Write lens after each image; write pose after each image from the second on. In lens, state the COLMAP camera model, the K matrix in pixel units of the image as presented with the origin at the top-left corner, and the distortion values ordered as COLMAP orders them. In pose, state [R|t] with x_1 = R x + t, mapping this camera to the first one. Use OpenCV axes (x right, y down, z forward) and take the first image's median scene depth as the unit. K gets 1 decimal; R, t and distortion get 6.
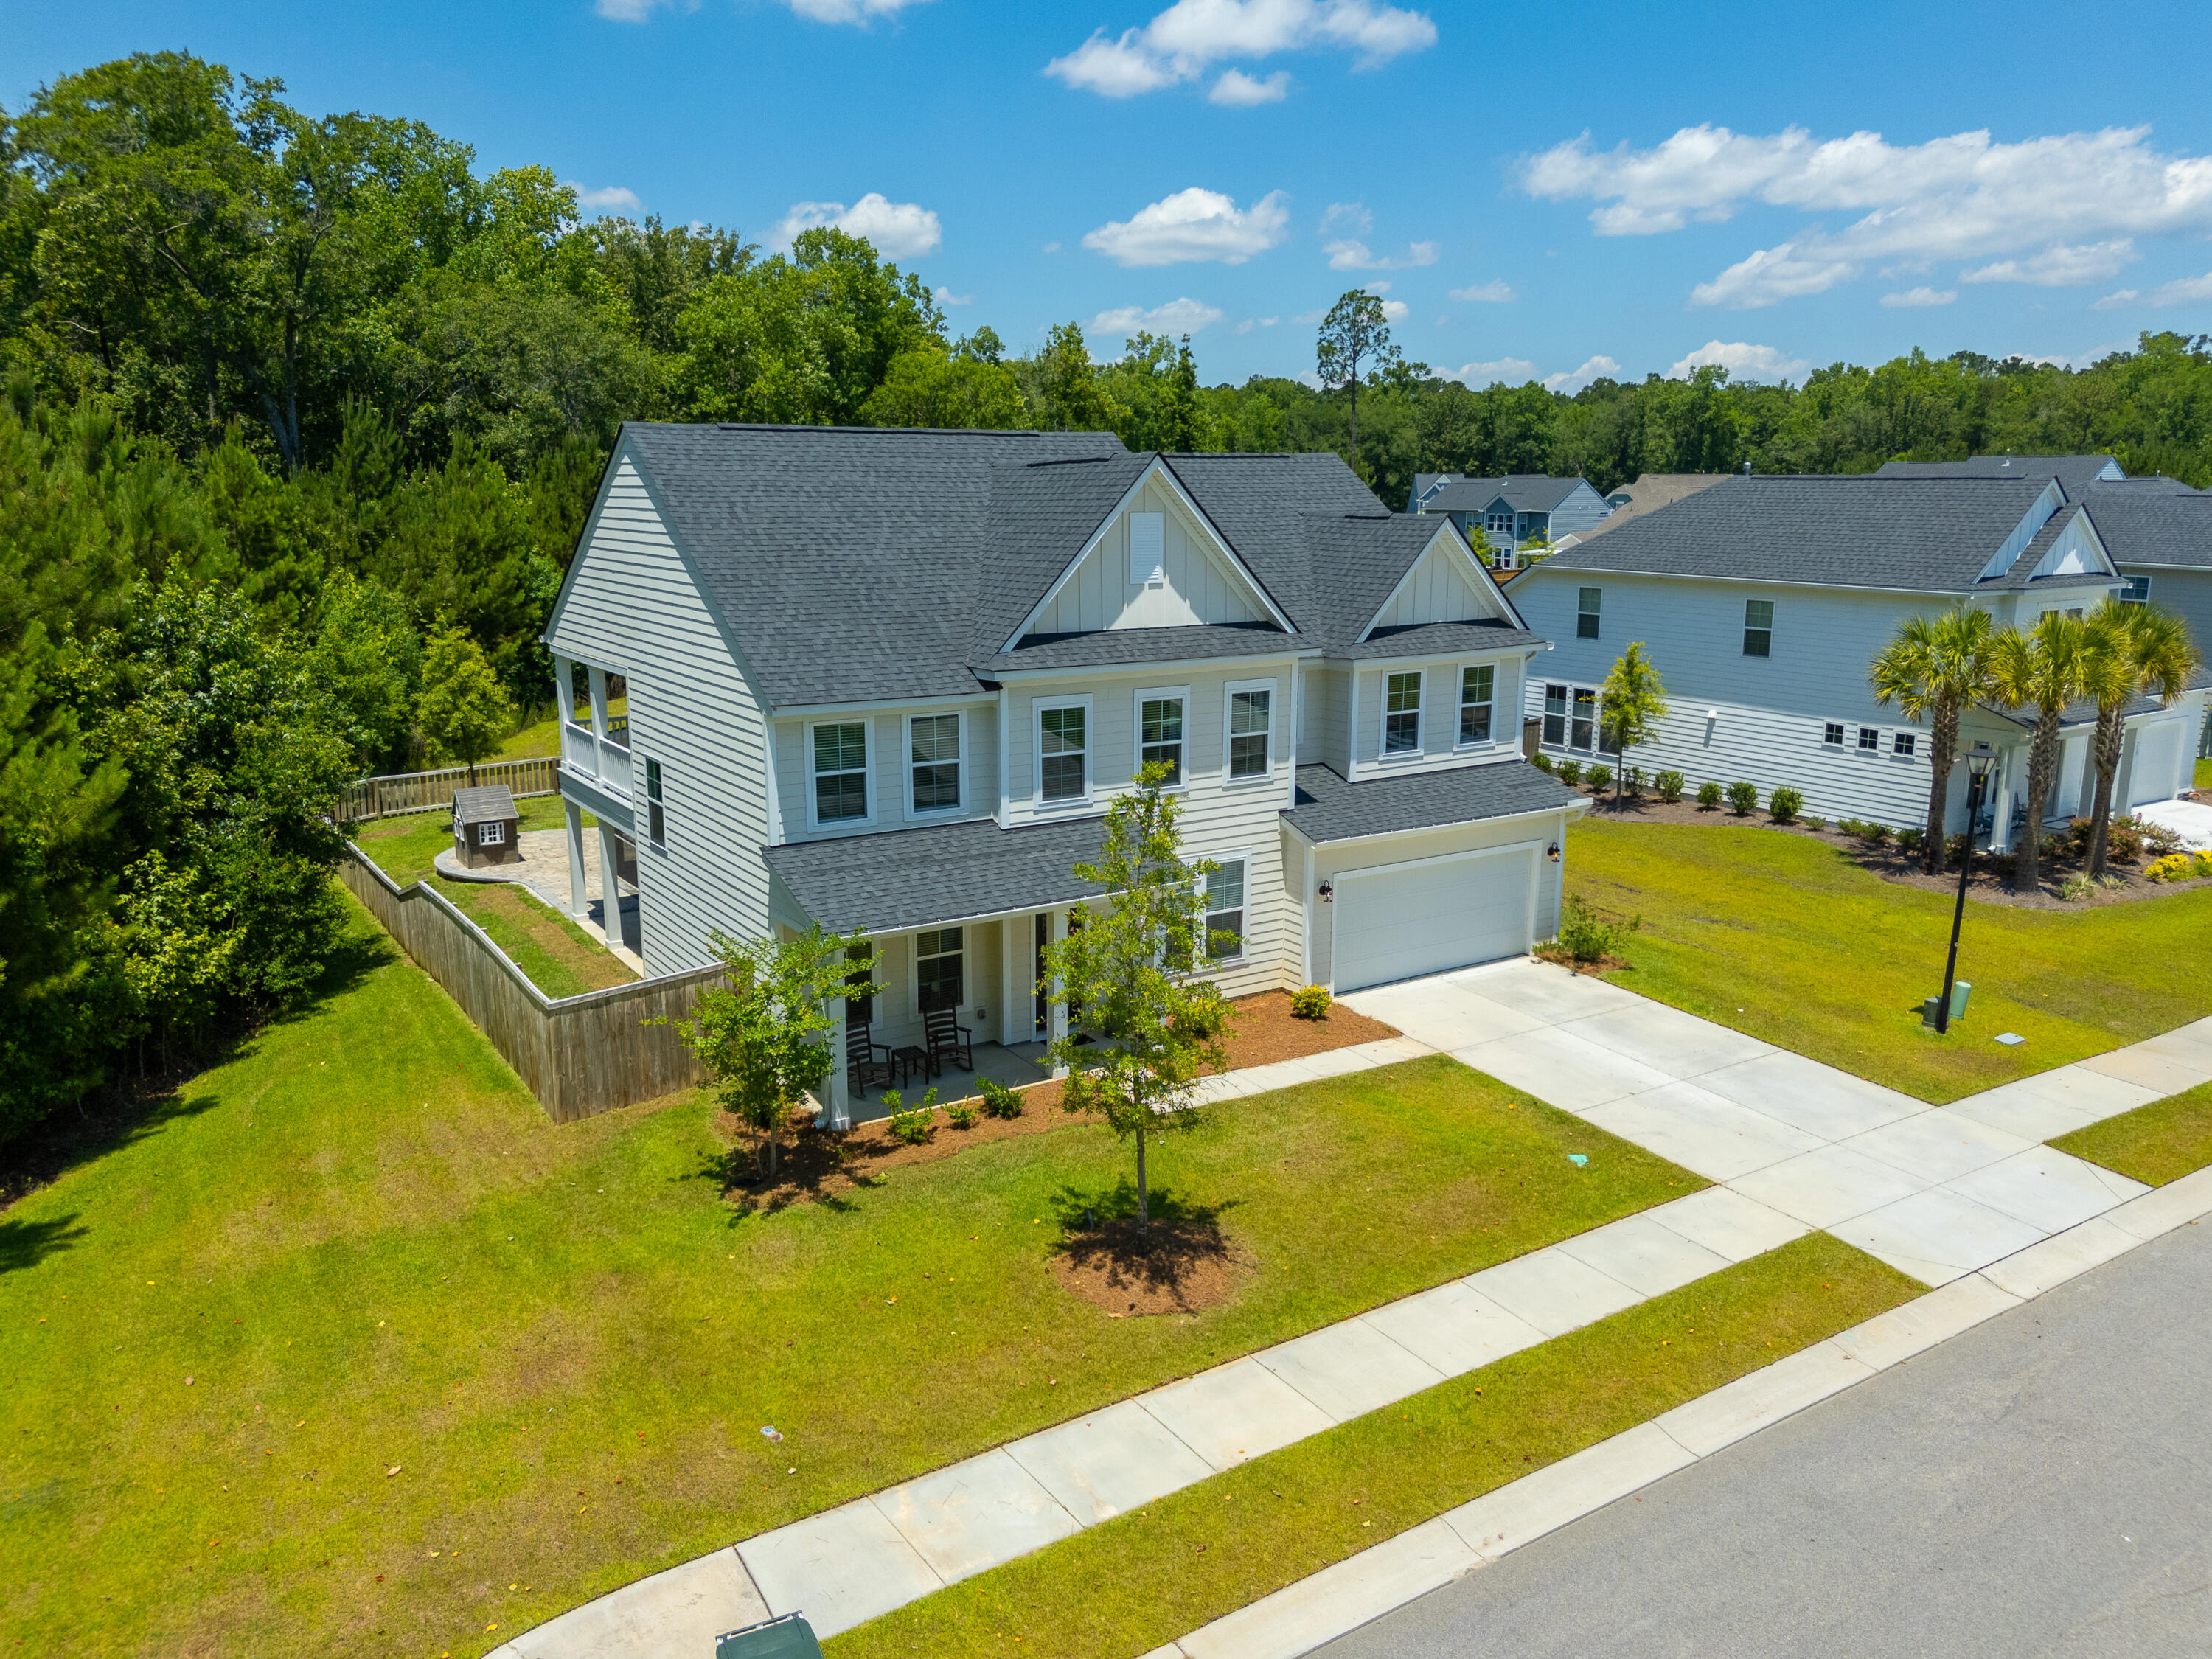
lens RADIAL K [[1639.2, 0, 1109.5], [0, 1639.2, 835.2], [0, 0, 1]] dist [0.071069, -0.076162]
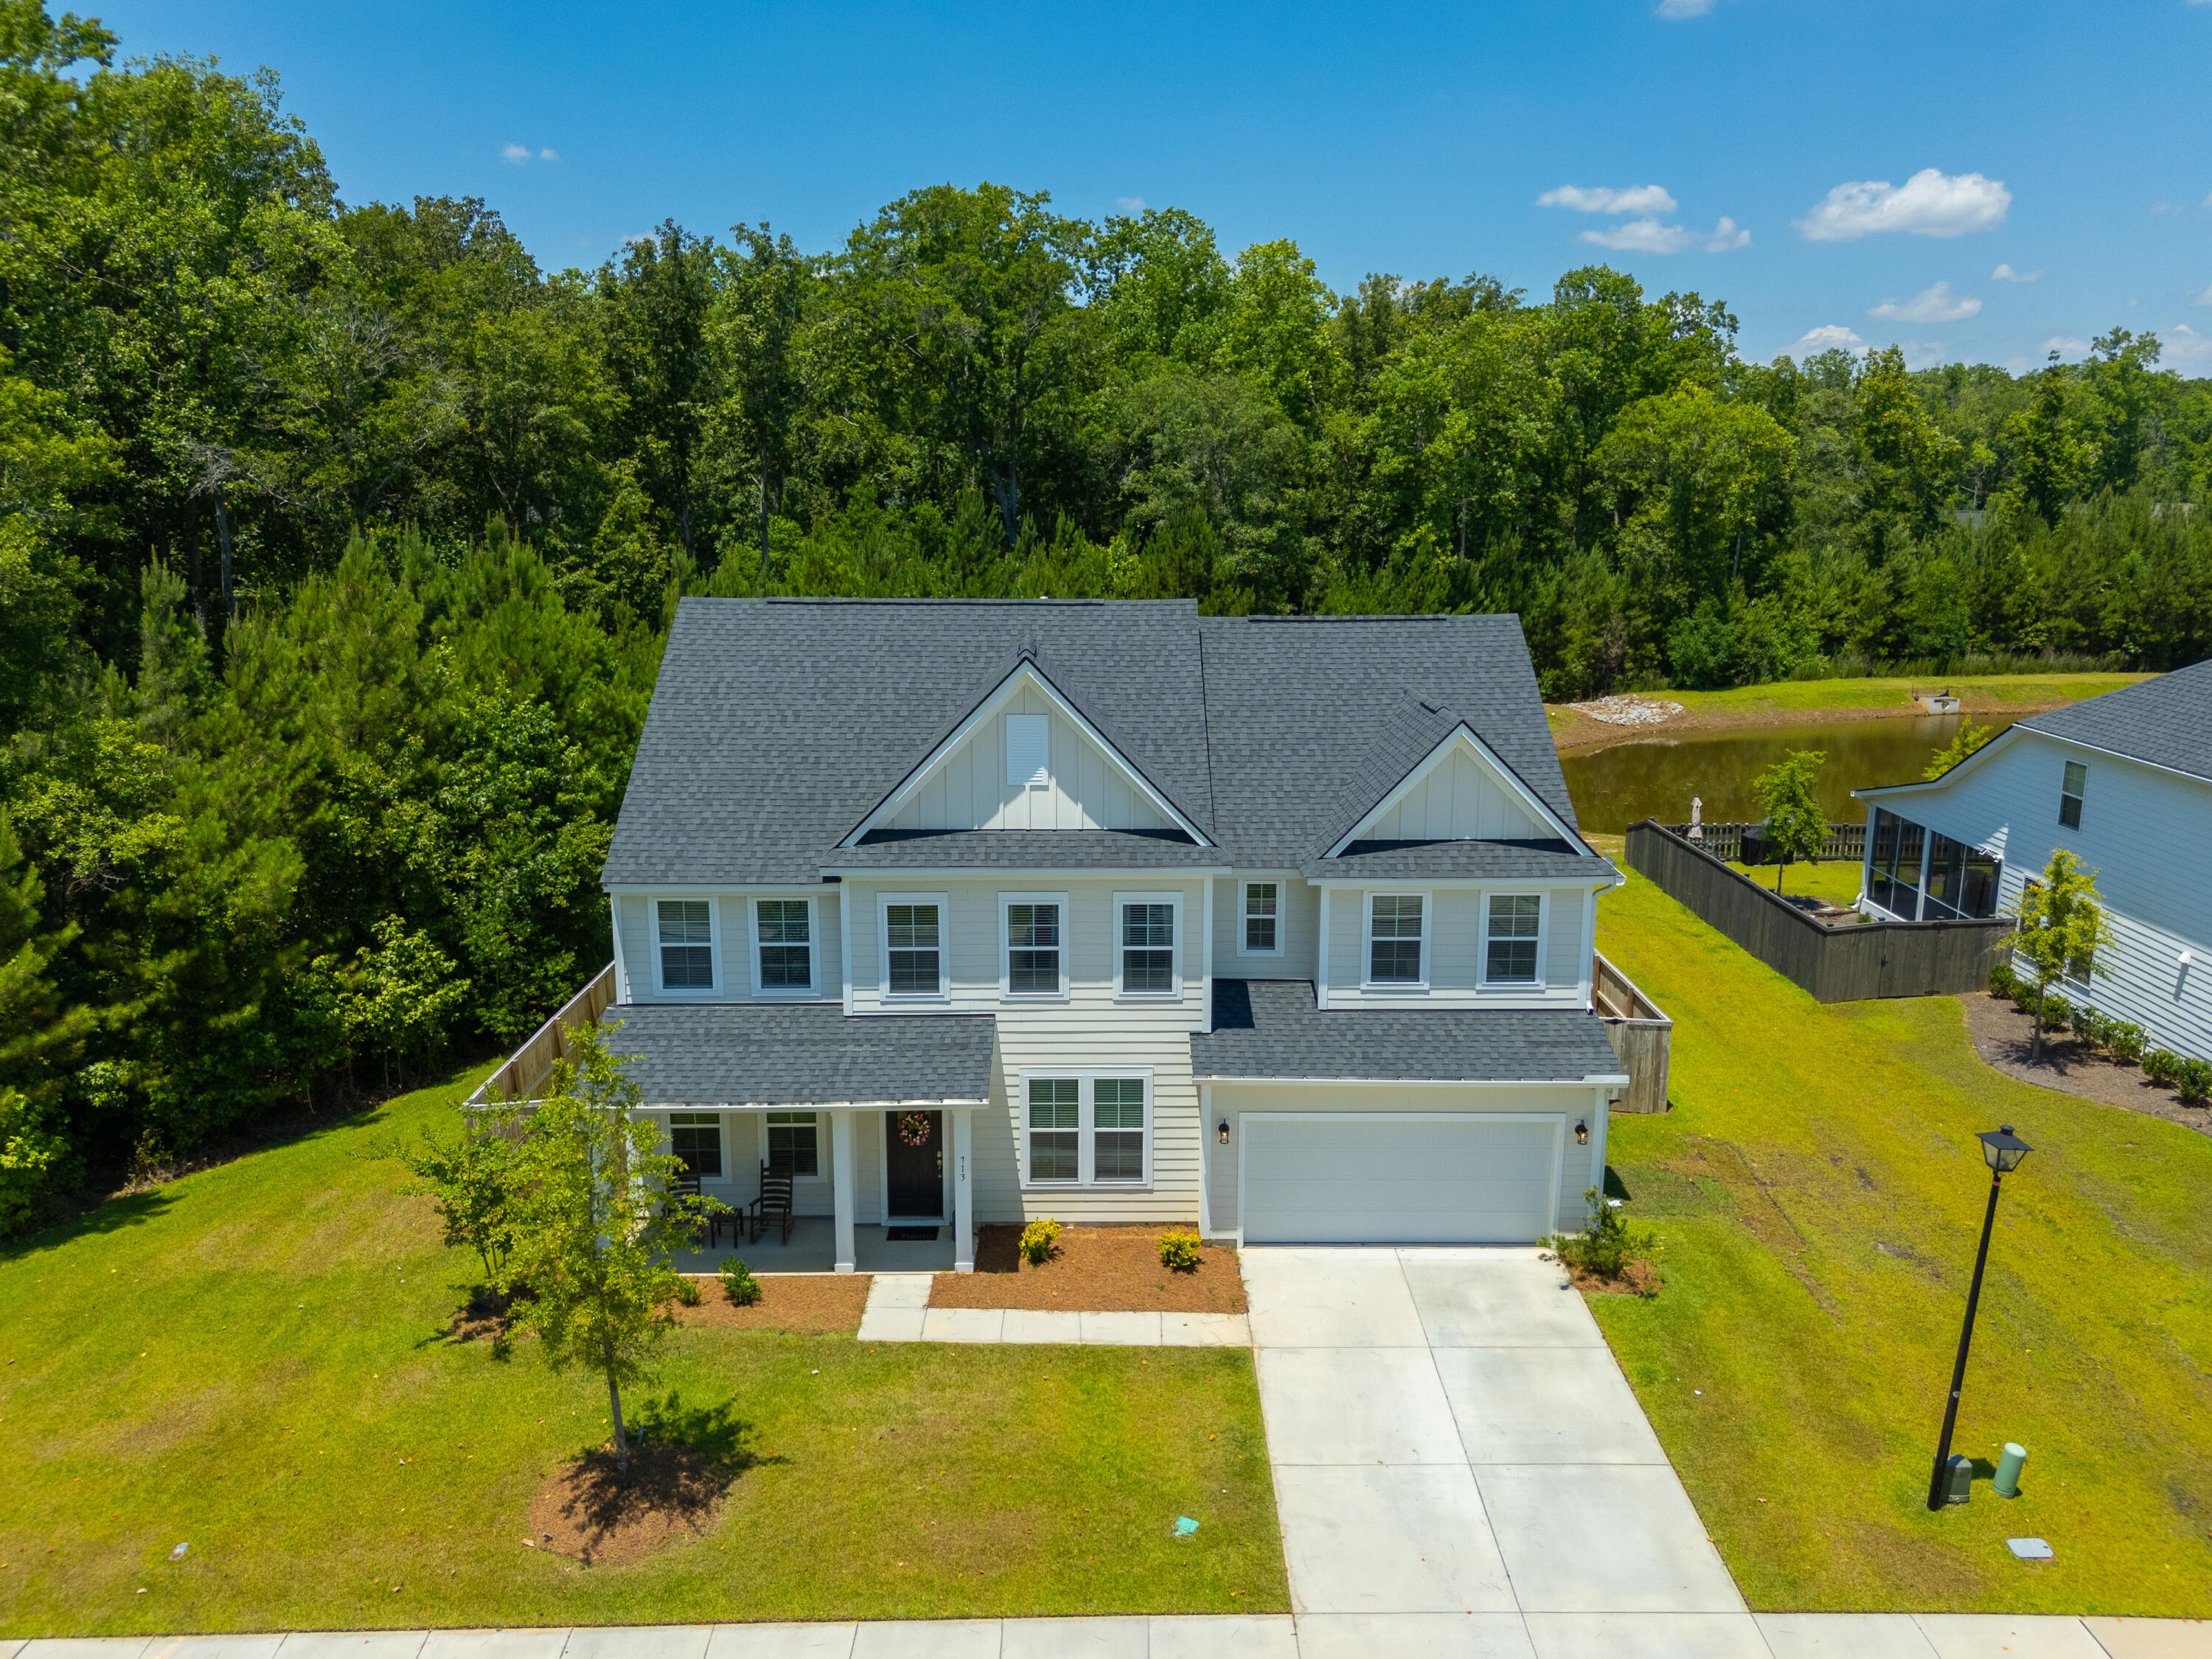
lens RADIAL K [[1639.2, 0, 1109.5], [0, 1639.2, 835.2], [0, 0, 1]] dist [0.071069, -0.076162]
pose [[0.842767, 0.112741, -0.526339, 0.573119], [-0.113906, 0.993029, 0.030321, -0.157706], [0.526088, 0.034400, 0.849734, 0.202383]]
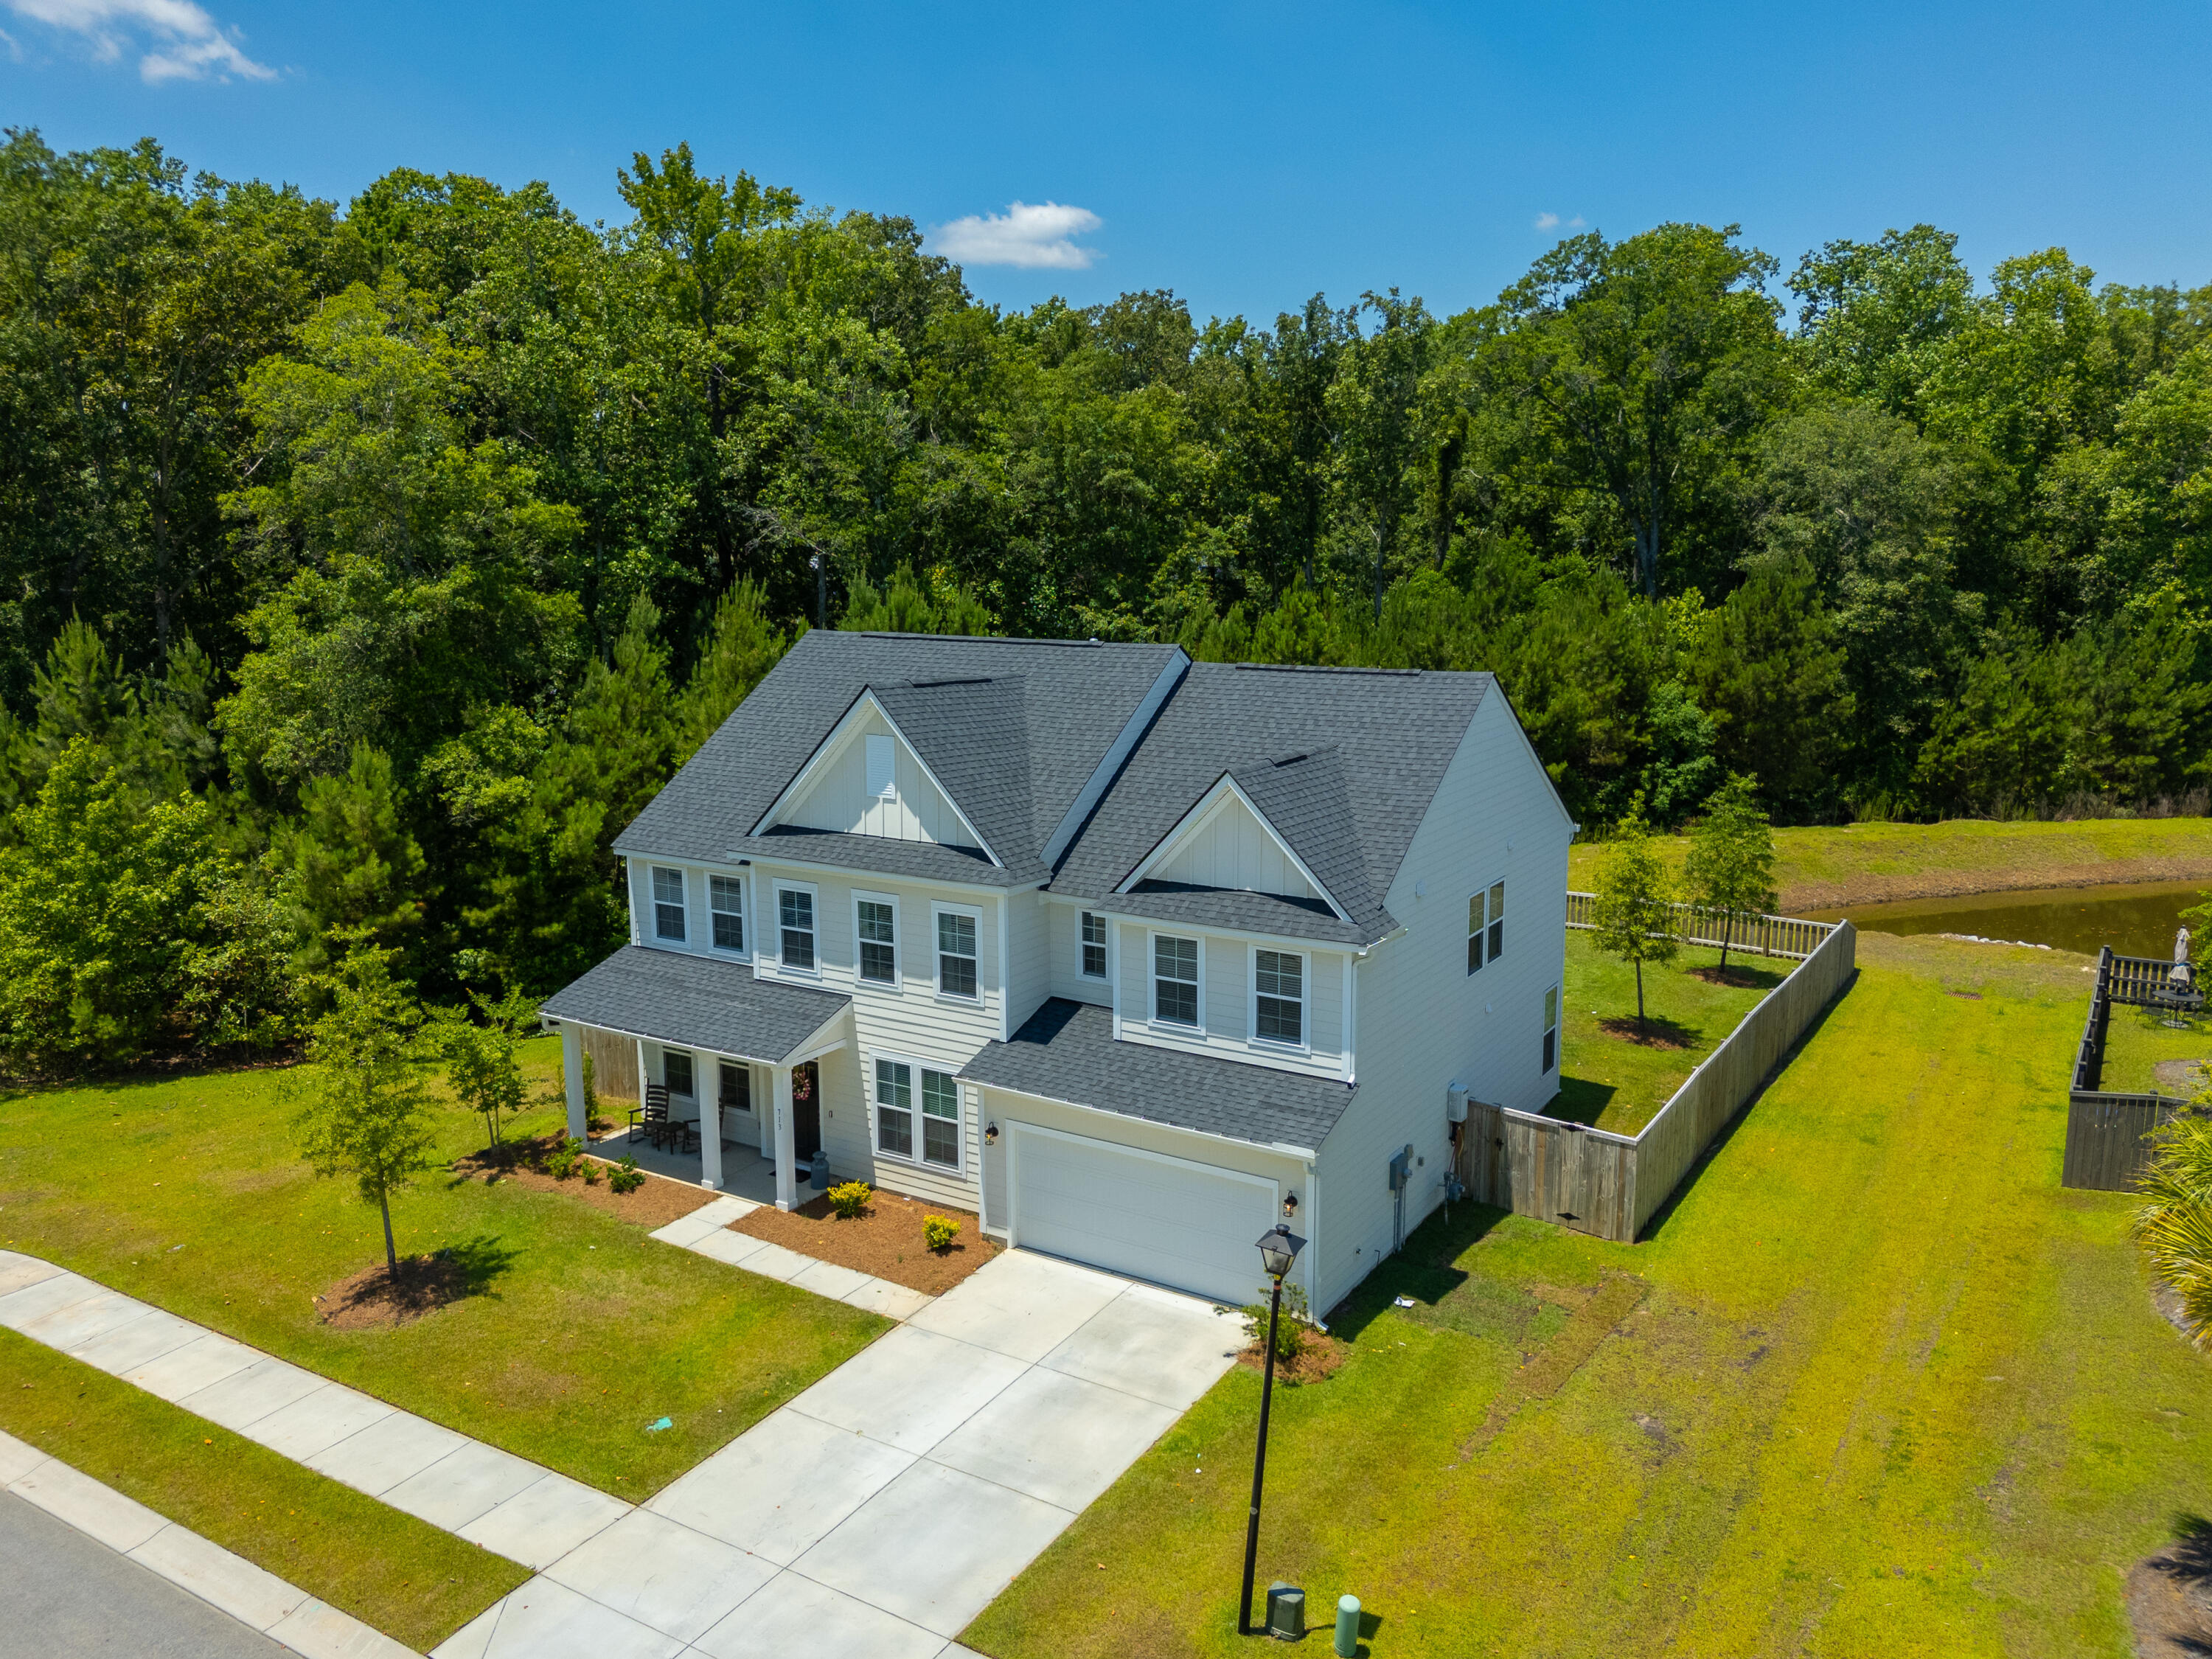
lens RADIAL K [[1639.2, 0, 1109.5], [0, 1639.2, 835.2], [0, 0, 1]] dist [0.071069, -0.076162]
pose [[0.422506, 0.160651, -0.892009, 1.067208], [-0.189361, 0.978093, 0.086463, -0.251073], [0.886358, 0.132381, 0.443672, 0.646822]]
